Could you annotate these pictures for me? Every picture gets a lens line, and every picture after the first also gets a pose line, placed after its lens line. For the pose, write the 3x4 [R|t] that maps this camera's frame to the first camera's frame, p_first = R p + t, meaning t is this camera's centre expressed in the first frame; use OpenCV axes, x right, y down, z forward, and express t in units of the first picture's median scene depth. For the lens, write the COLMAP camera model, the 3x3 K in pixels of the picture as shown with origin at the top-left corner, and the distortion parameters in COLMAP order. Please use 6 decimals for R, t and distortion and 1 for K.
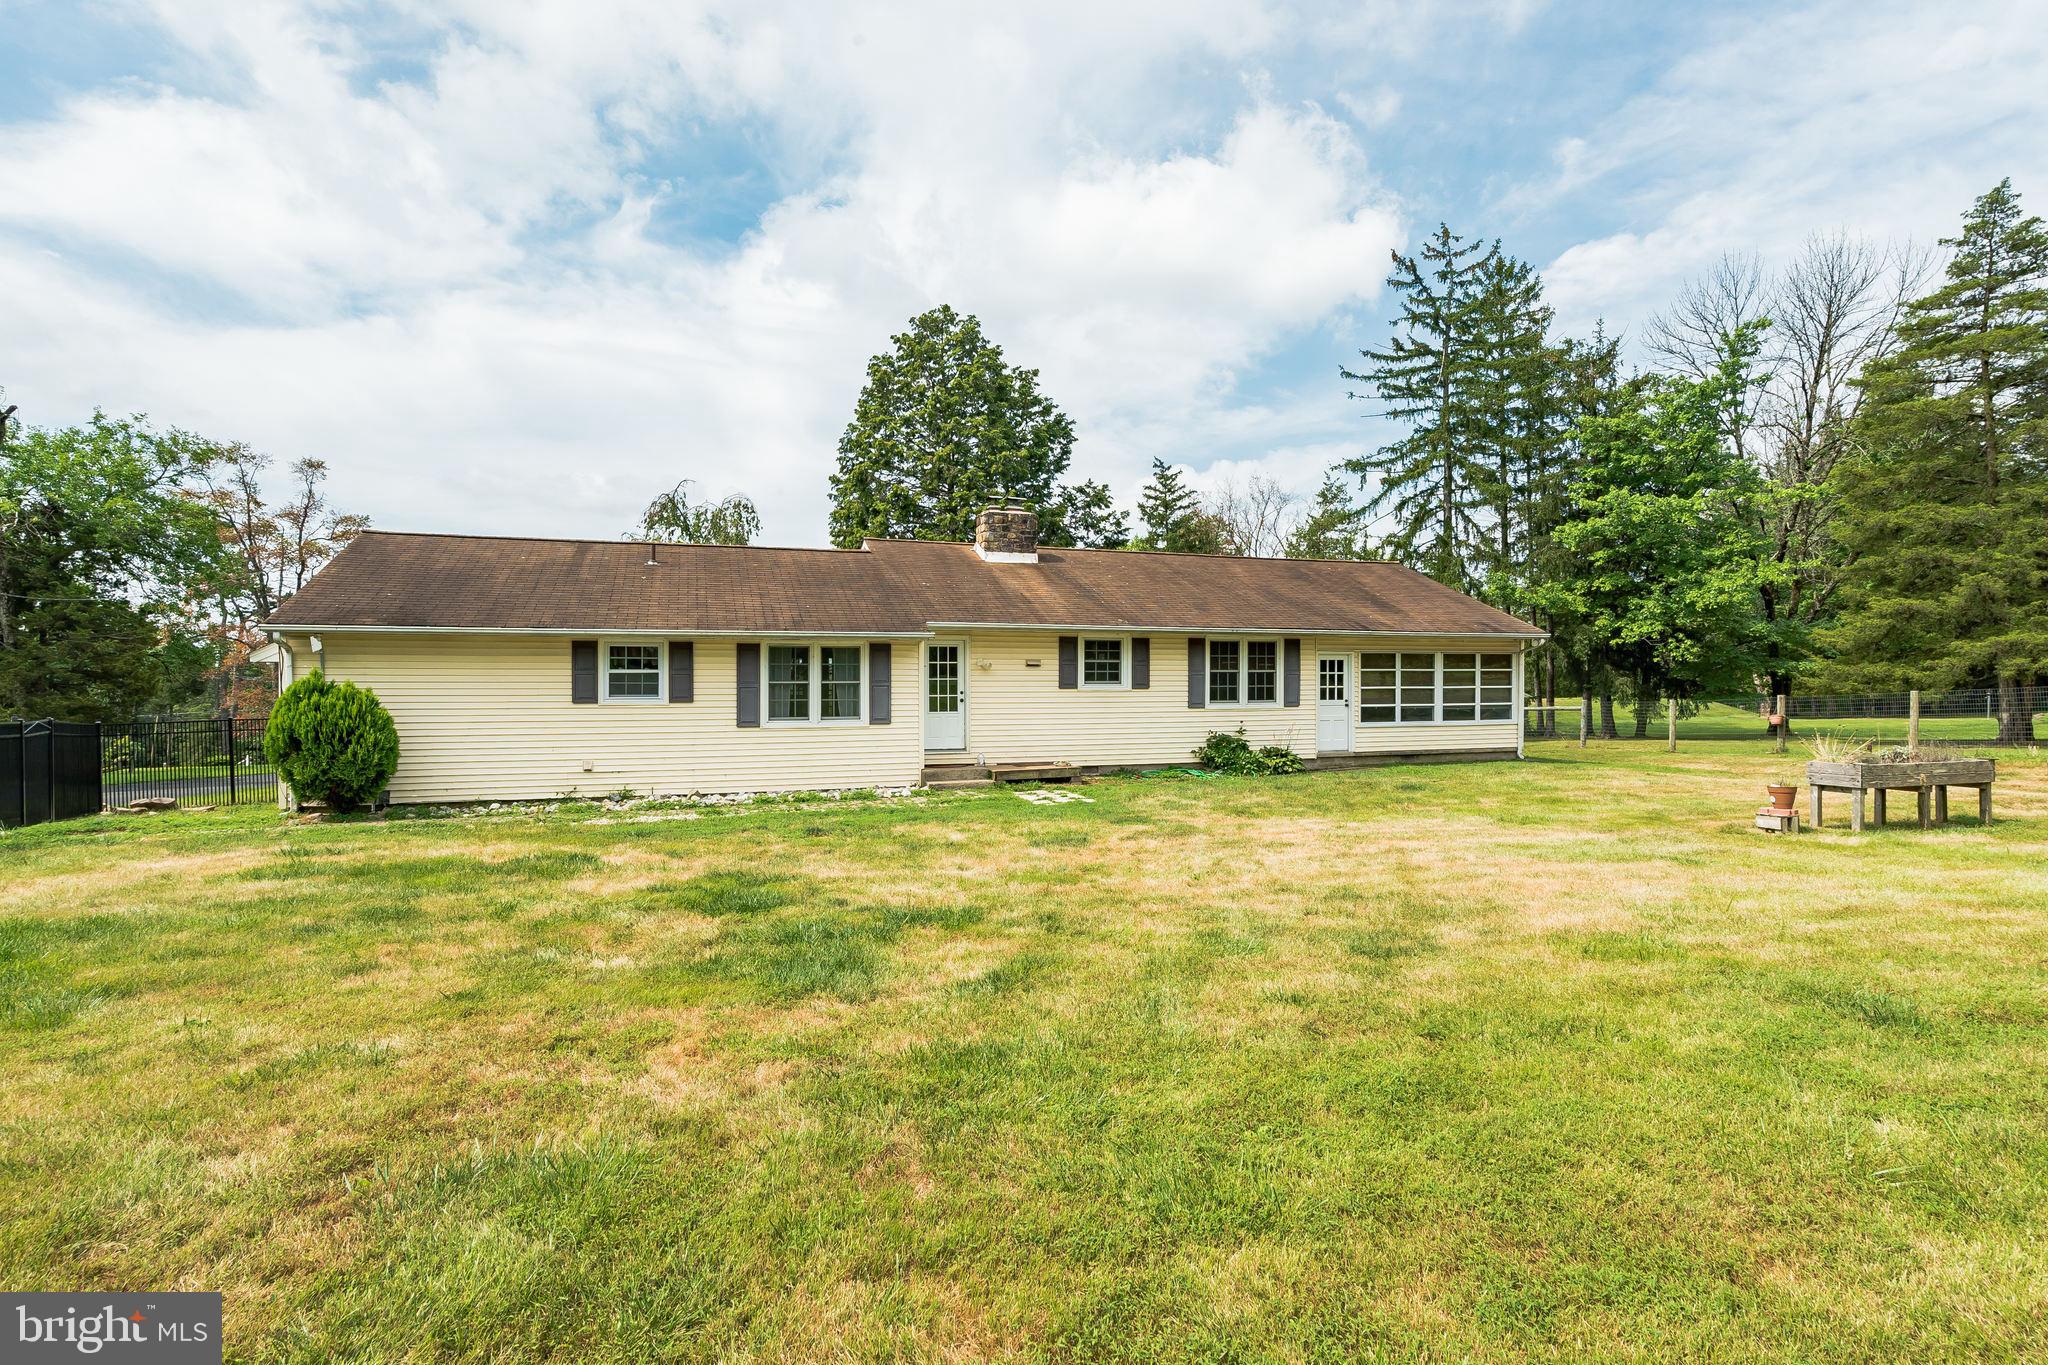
lens RADIAL K [[1008.6, 0, 1019.3], [0, 1008.6, 687.3], [0, 0, 1]] dist [-0.002926, 0.002807]
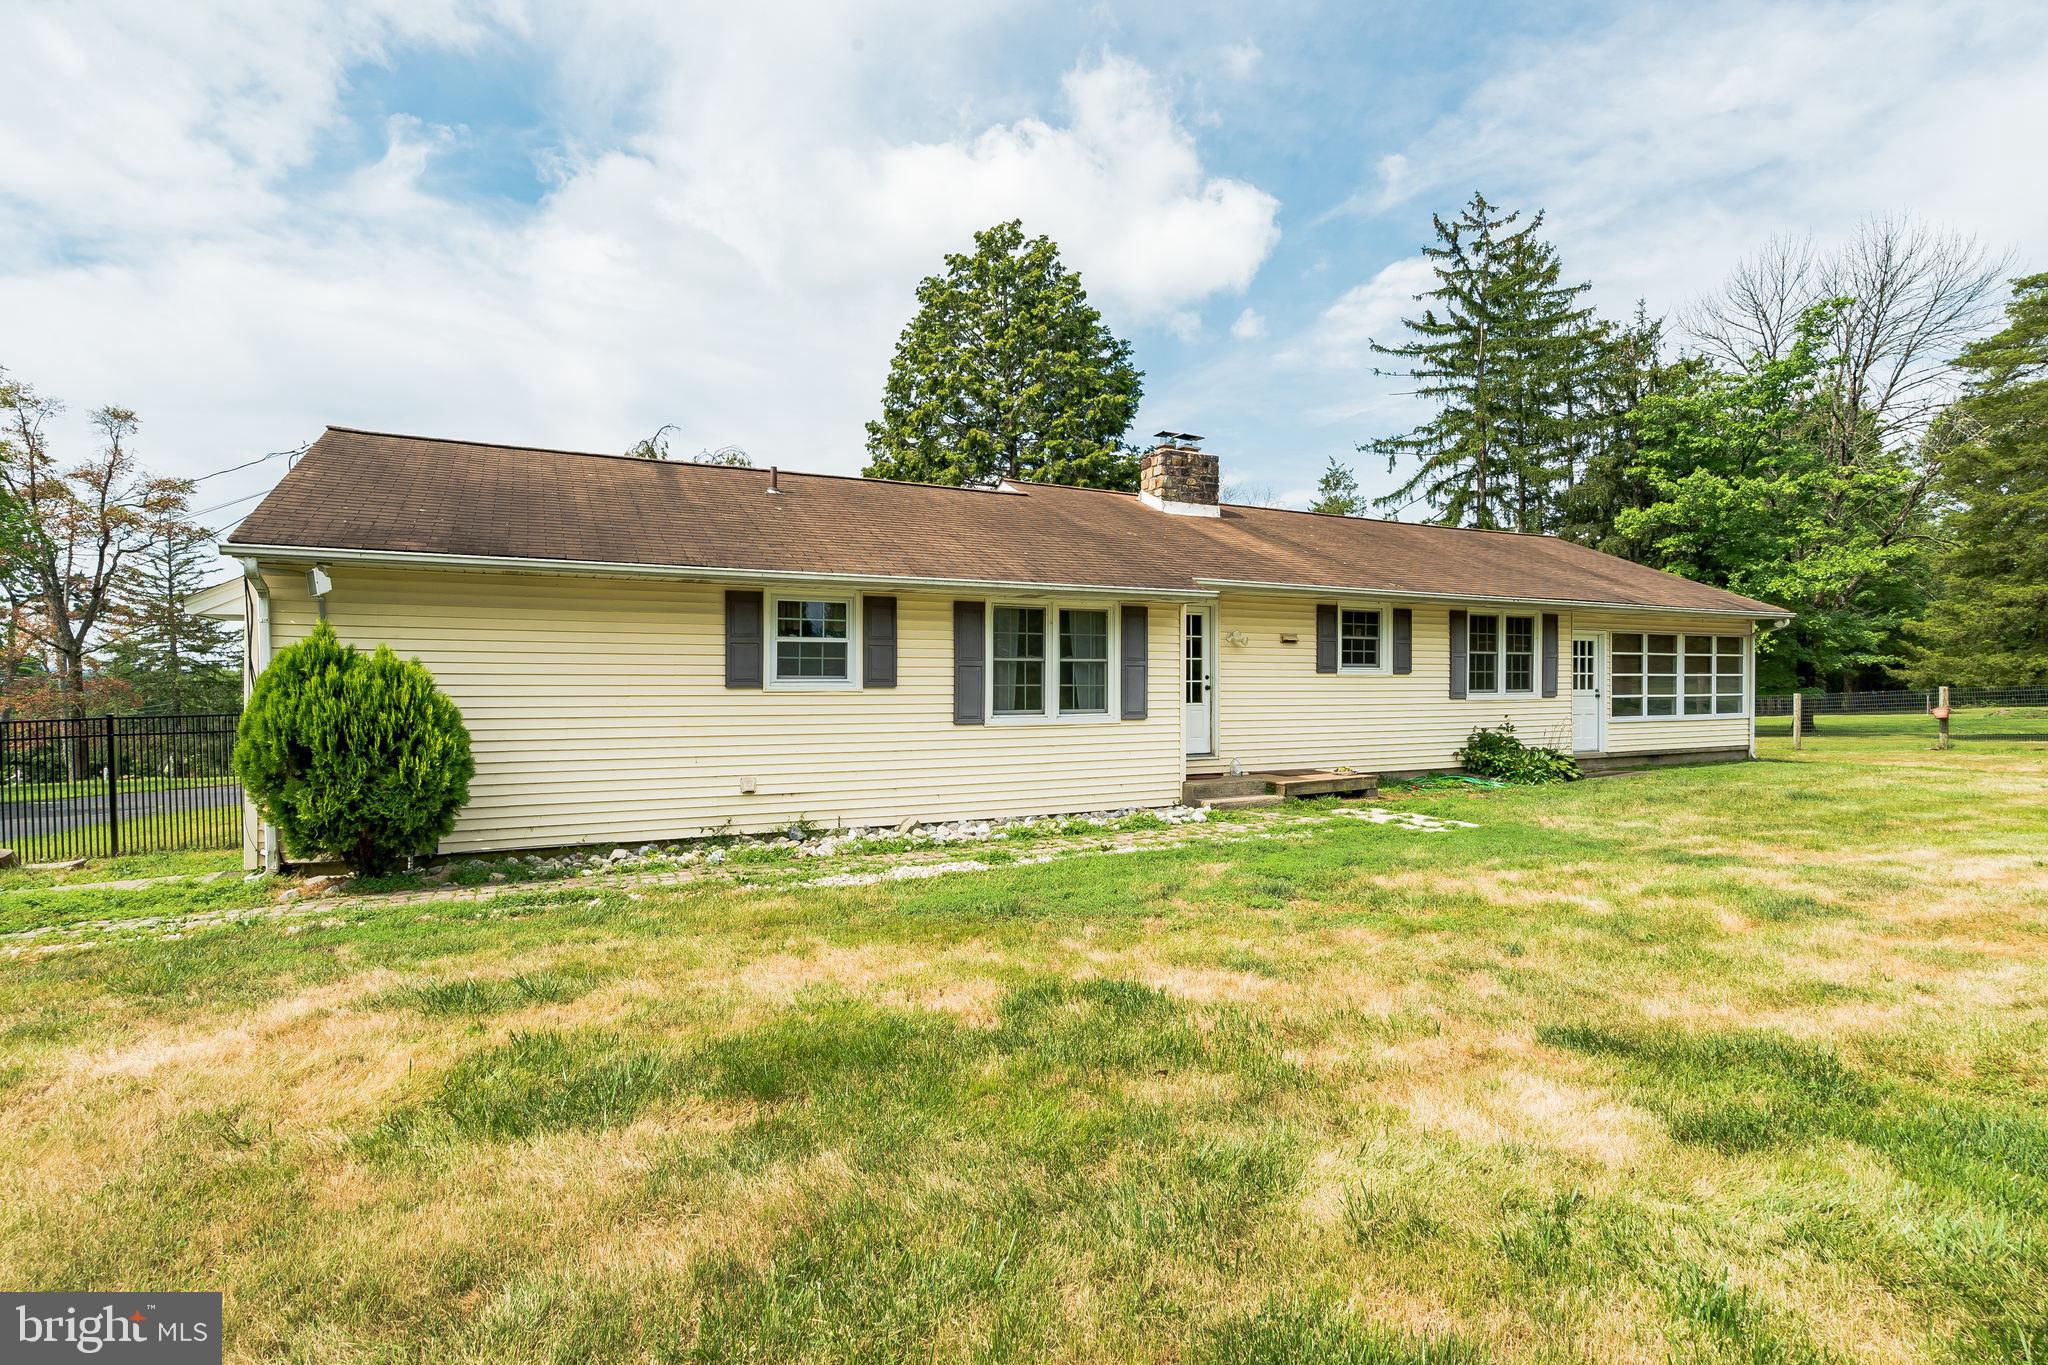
lens RADIAL K [[1008.6, 0, 1029.2], [0, 1008.6, 683.2], [0, 0, 1]] dist [-0.002926, 0.002807]
pose [[0.989631, -0.000402, 0.143634, -0.255304], [0.001572, 0.999966, -0.008036, 0.013444], [-0.143626, 0.008178, 0.989598, 0.249940]]
